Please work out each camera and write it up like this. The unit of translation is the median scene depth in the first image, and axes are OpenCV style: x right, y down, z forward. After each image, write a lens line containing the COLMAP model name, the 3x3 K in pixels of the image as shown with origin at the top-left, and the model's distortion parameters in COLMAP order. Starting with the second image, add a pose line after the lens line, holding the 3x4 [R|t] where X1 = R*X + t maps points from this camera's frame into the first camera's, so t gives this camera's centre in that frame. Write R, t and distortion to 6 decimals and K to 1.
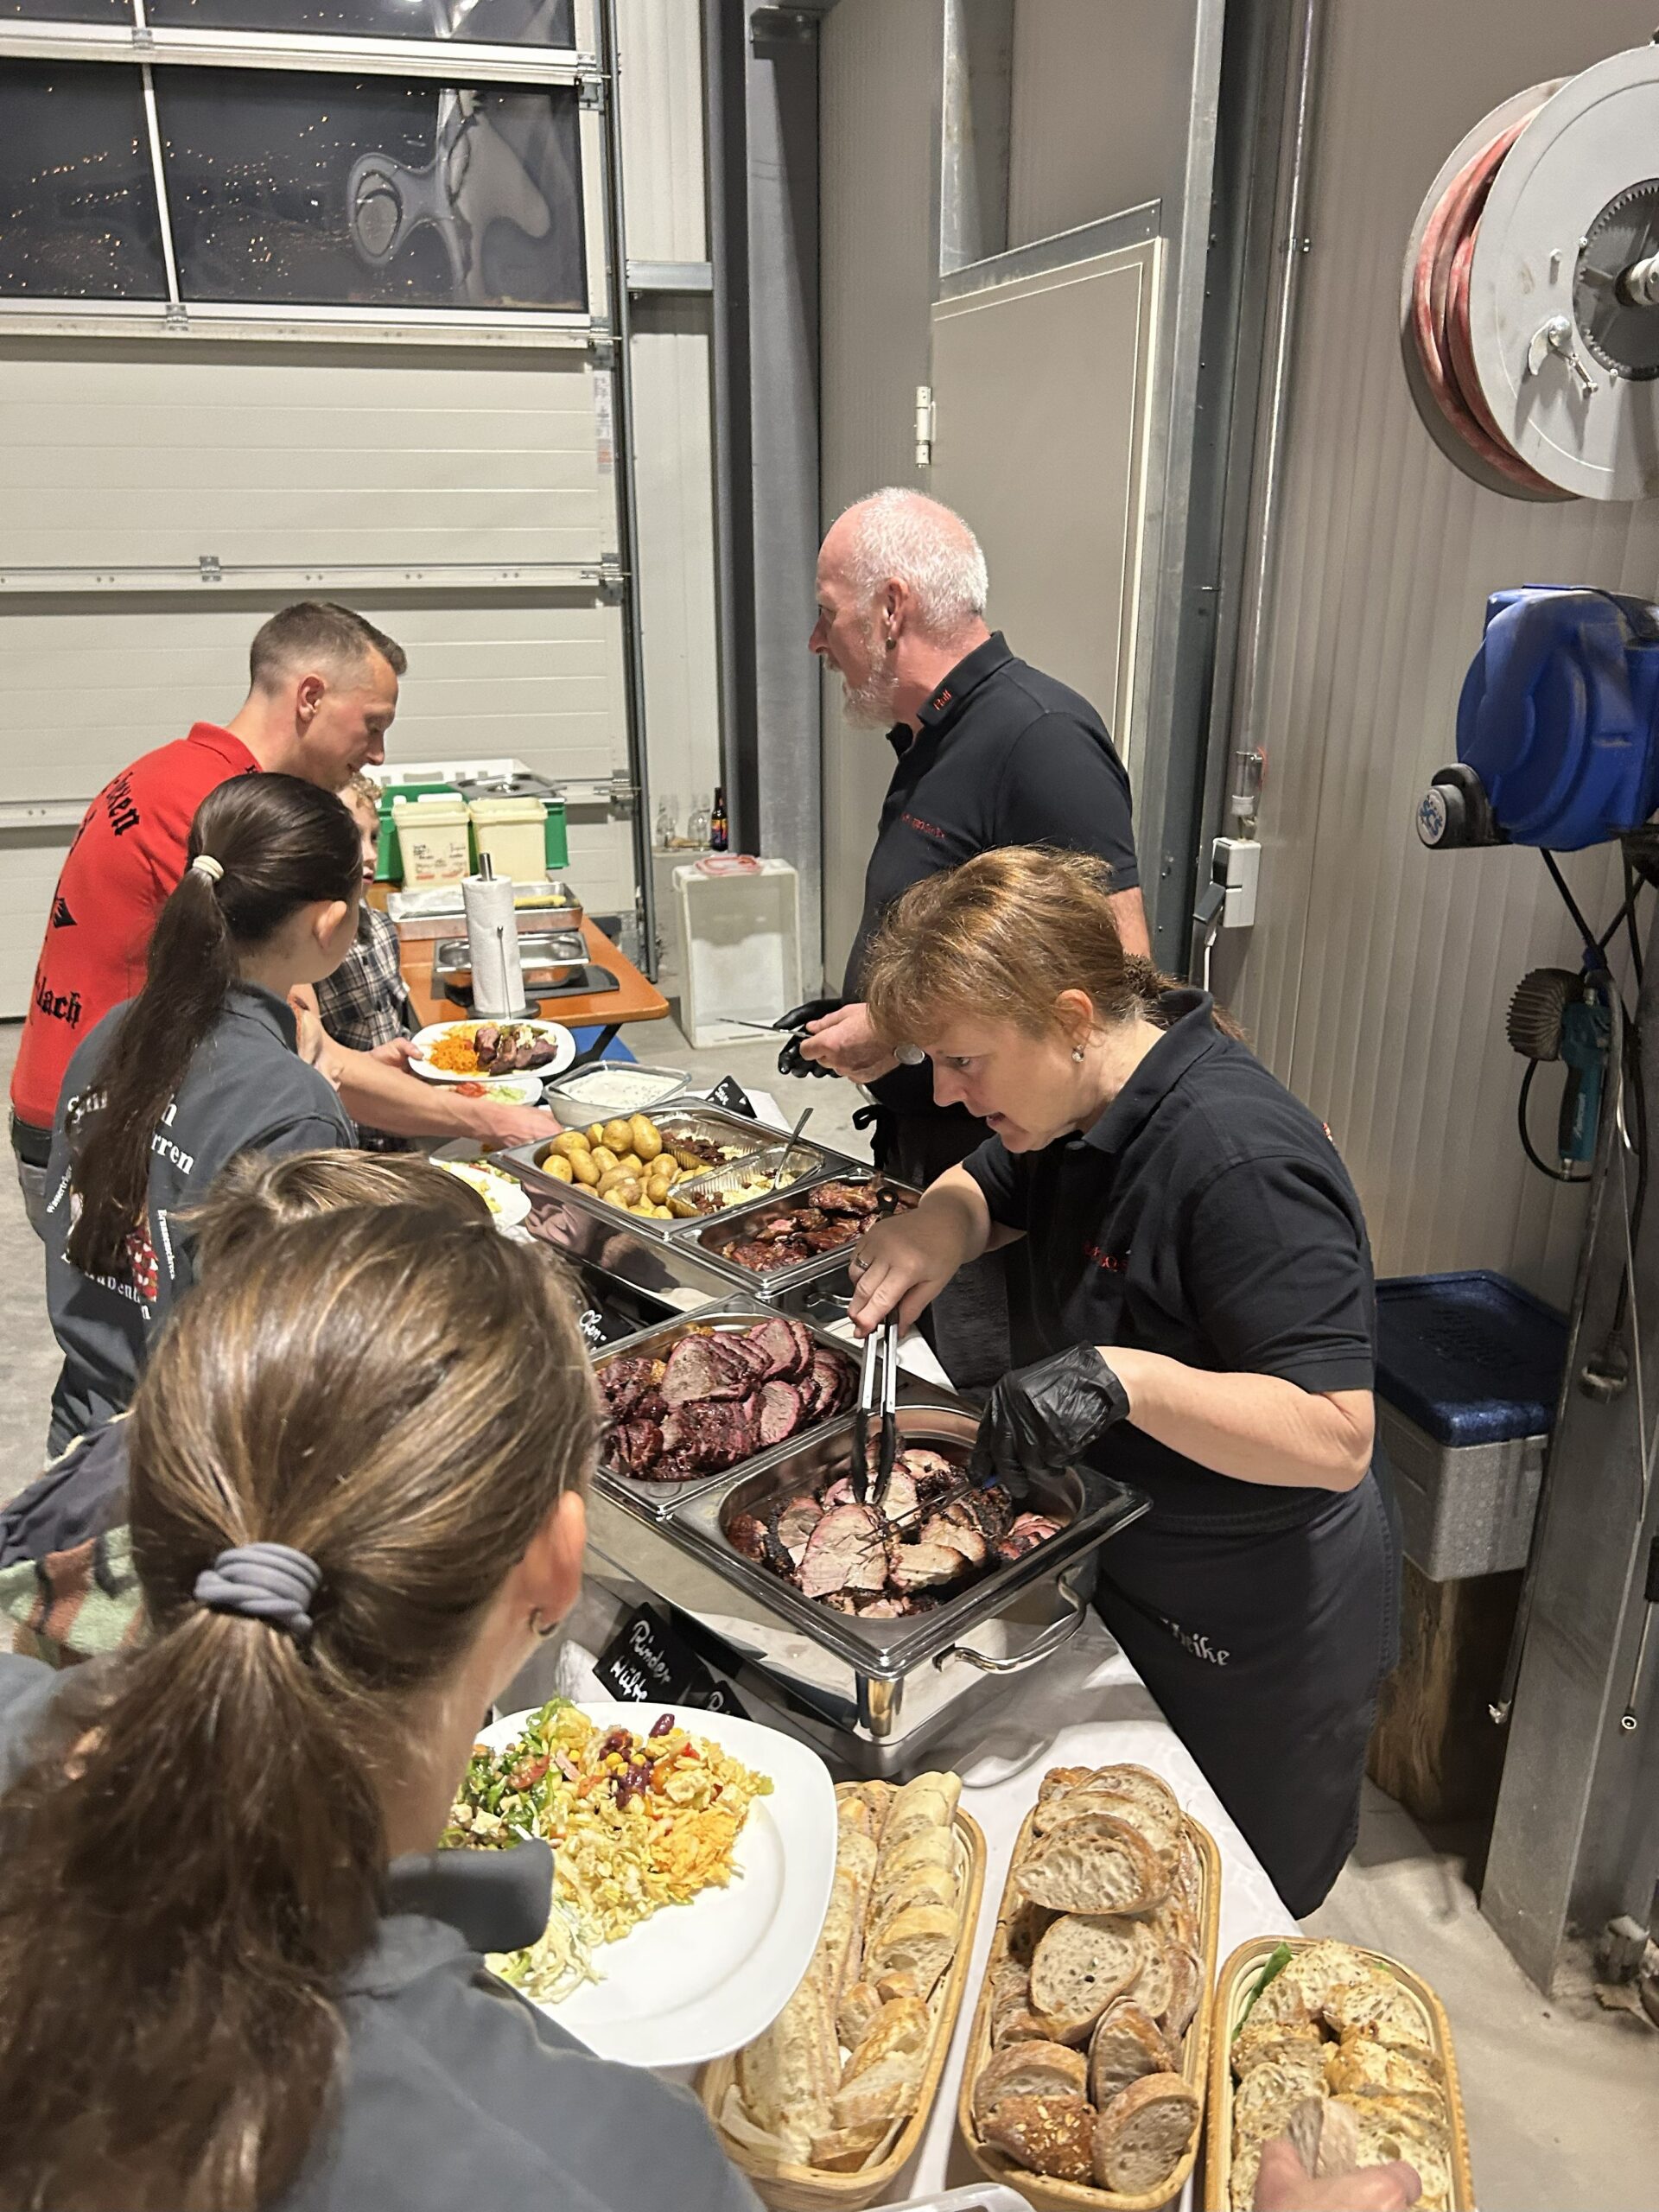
lens RADIAL K [[1663.0, 0, 837.0], [0, 1663.0, 1119.3], [0, 0, 1]] dist [0.067280, -0.073799]
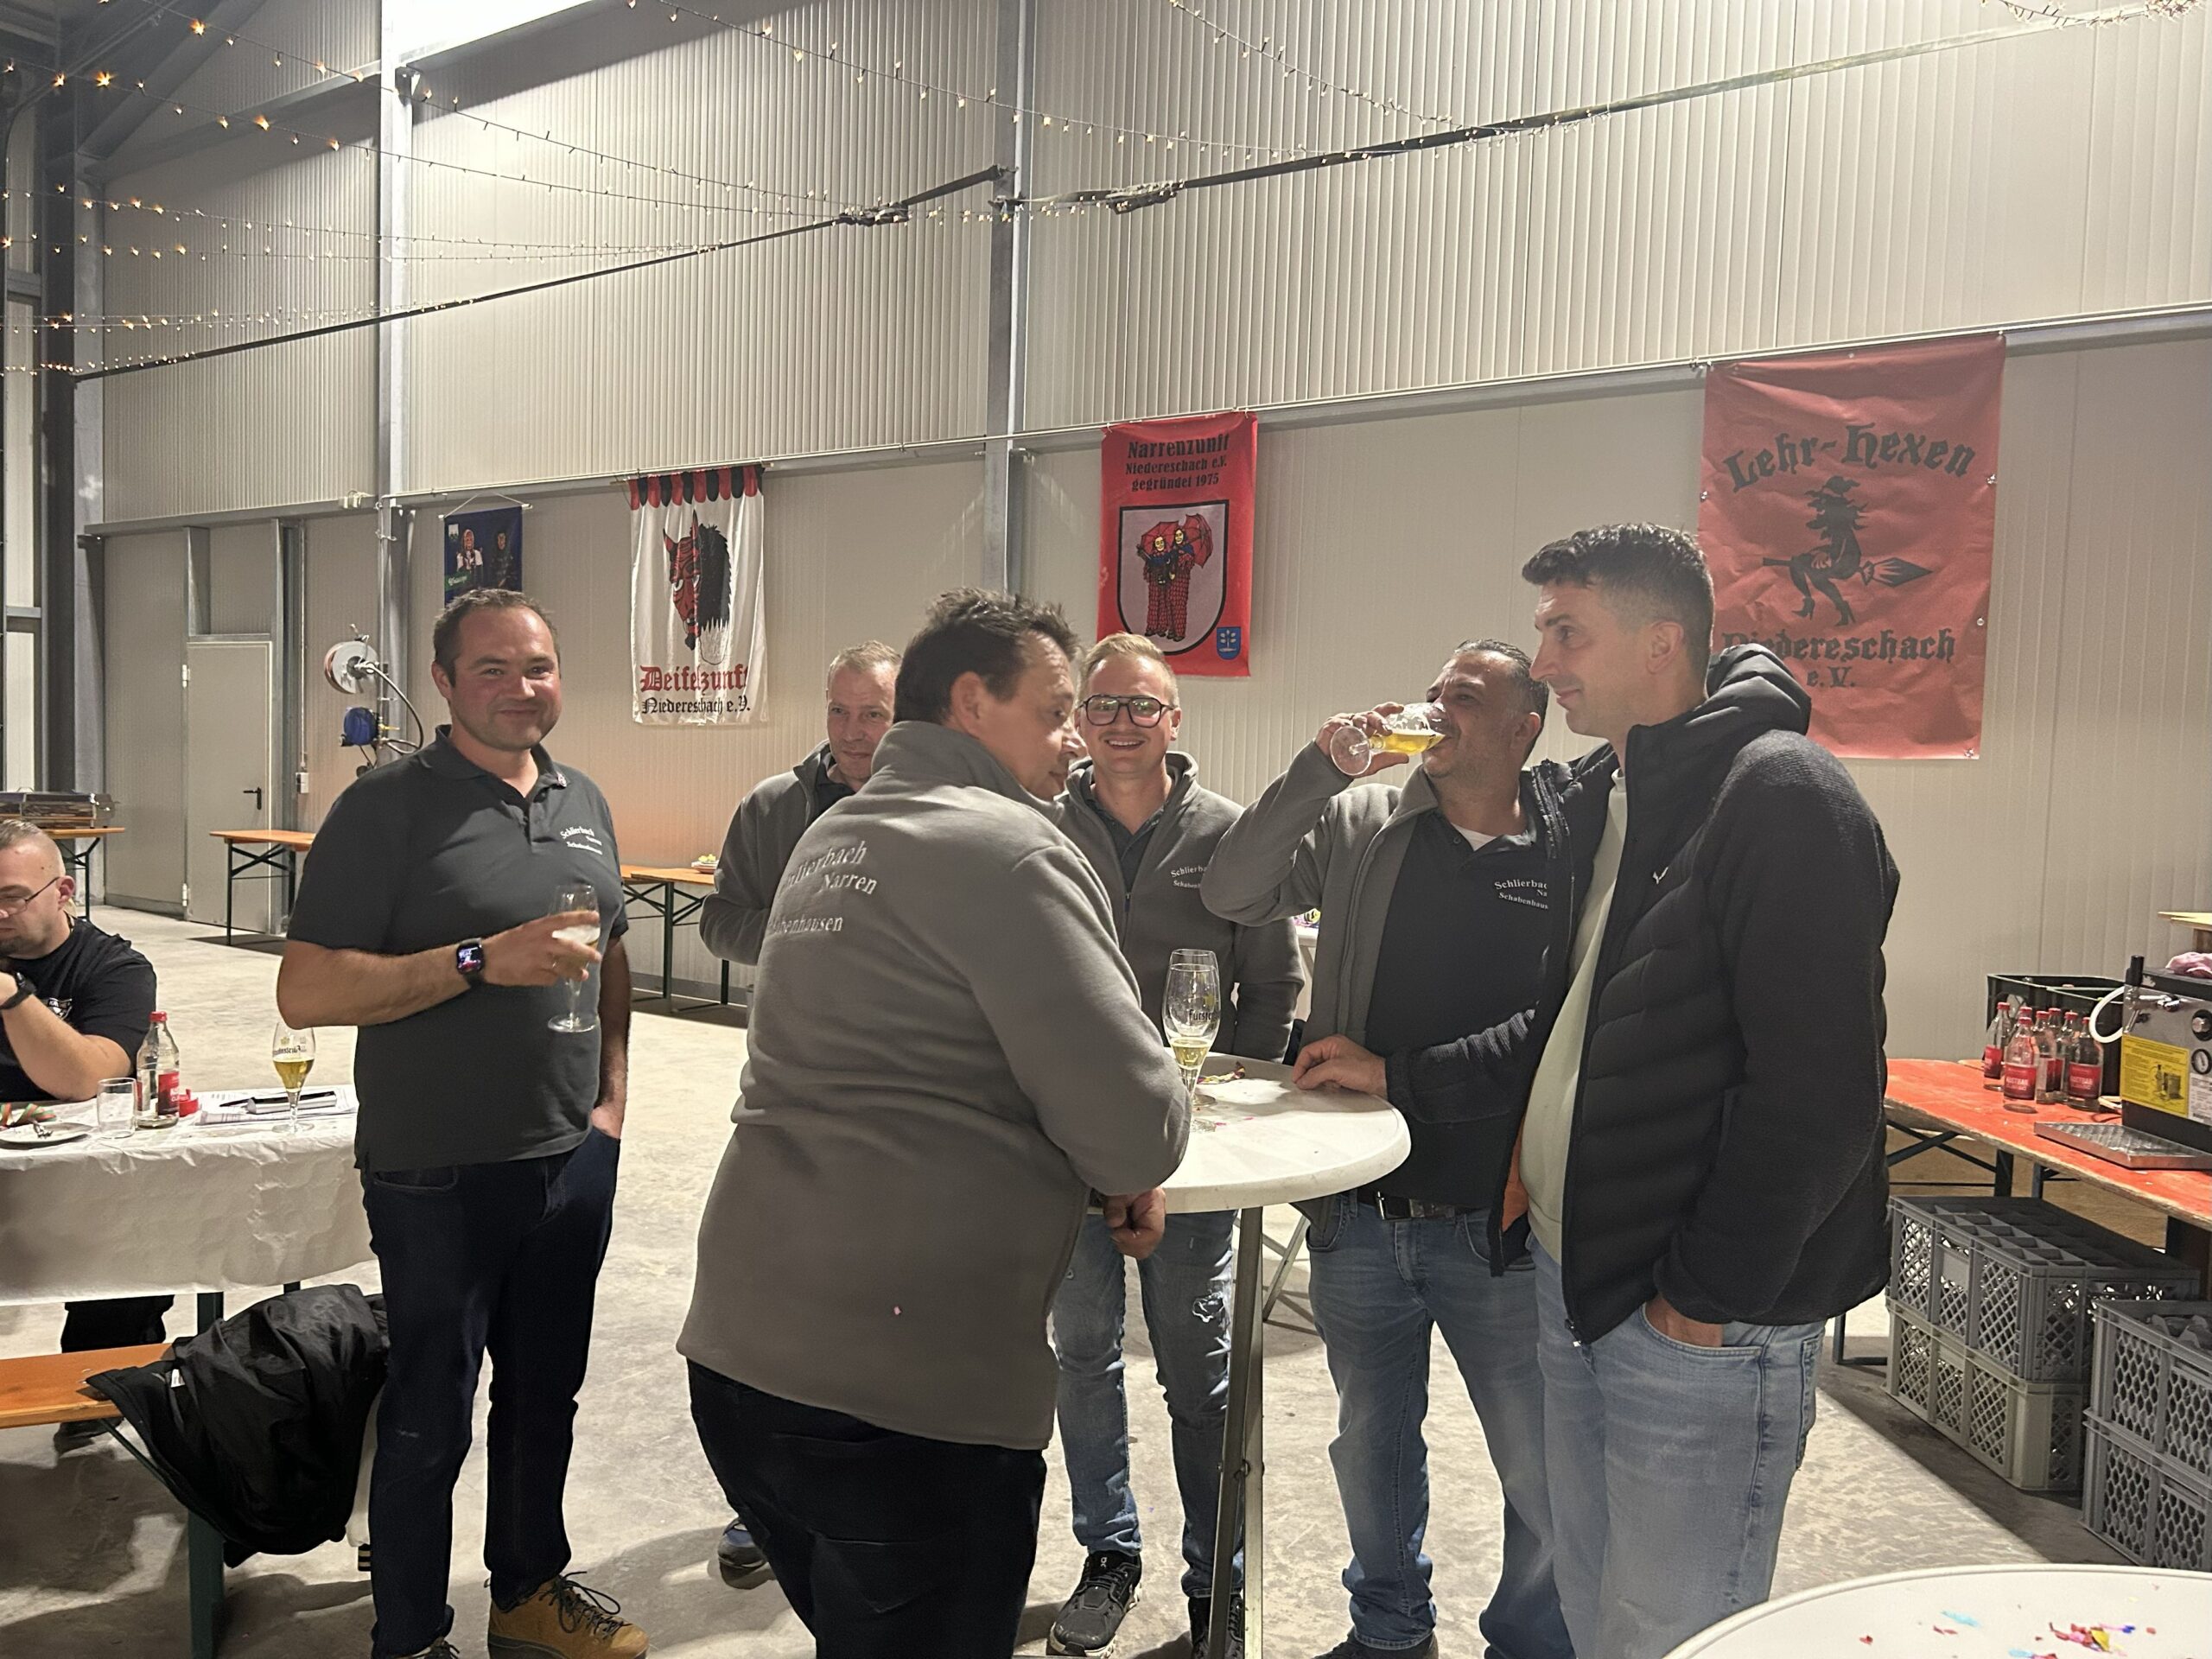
lens RADIAL K [[1663.0, 0, 1094.4], [0, 1663.0, 835.3], [0, 0, 1]] dist [0.067280, -0.073799]
pose [[0.766441, -0.015361, 0.642131, -1.419338], [0.204113, 0.953719, -0.220812, 1.973021], [-0.609020, 0.300307, 0.734105, -4.864774]]
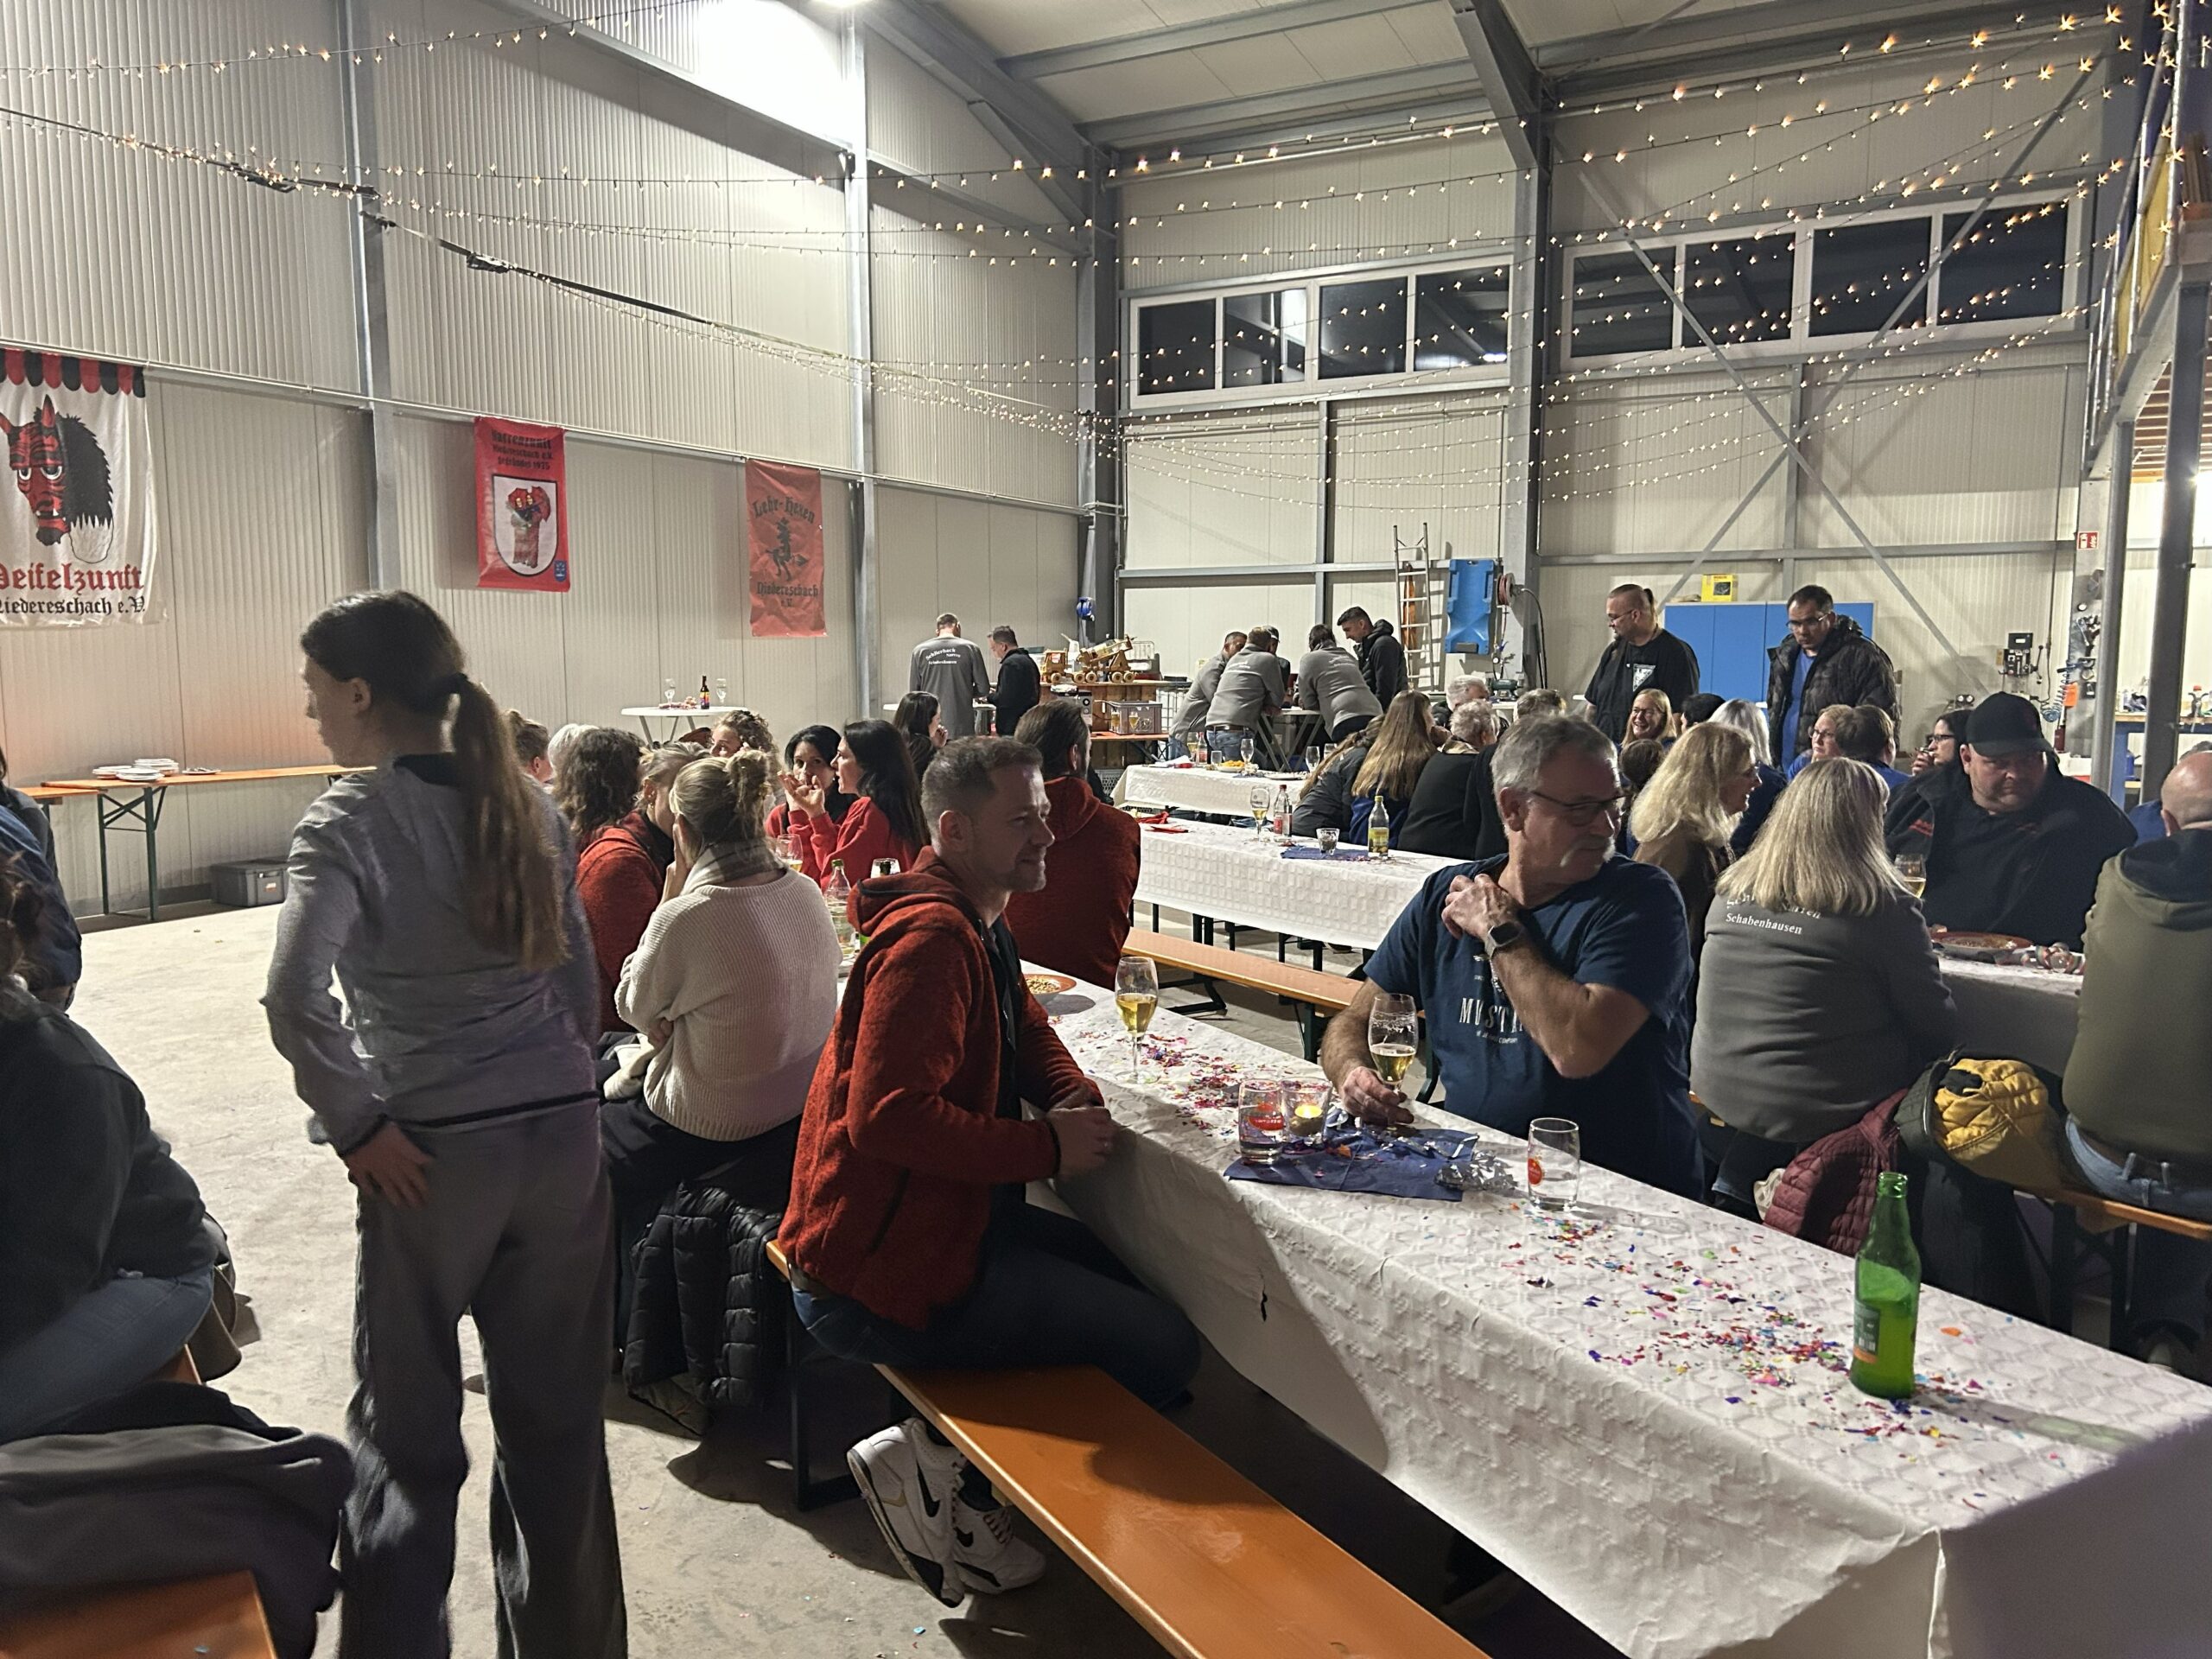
lens RADIAL K [[1663.0, 0, 1087.8], [0, 1663.0, 836.2], [0, 0, 1]] dist [0.067280, -0.073799]
pose [[-0.724307, -0.071737, 0.685736, -4.445477], [0.252931, 0.897588, 0.361057, -0.110531], [-0.641409, 0.434959, -0.631985, 0.745442]]
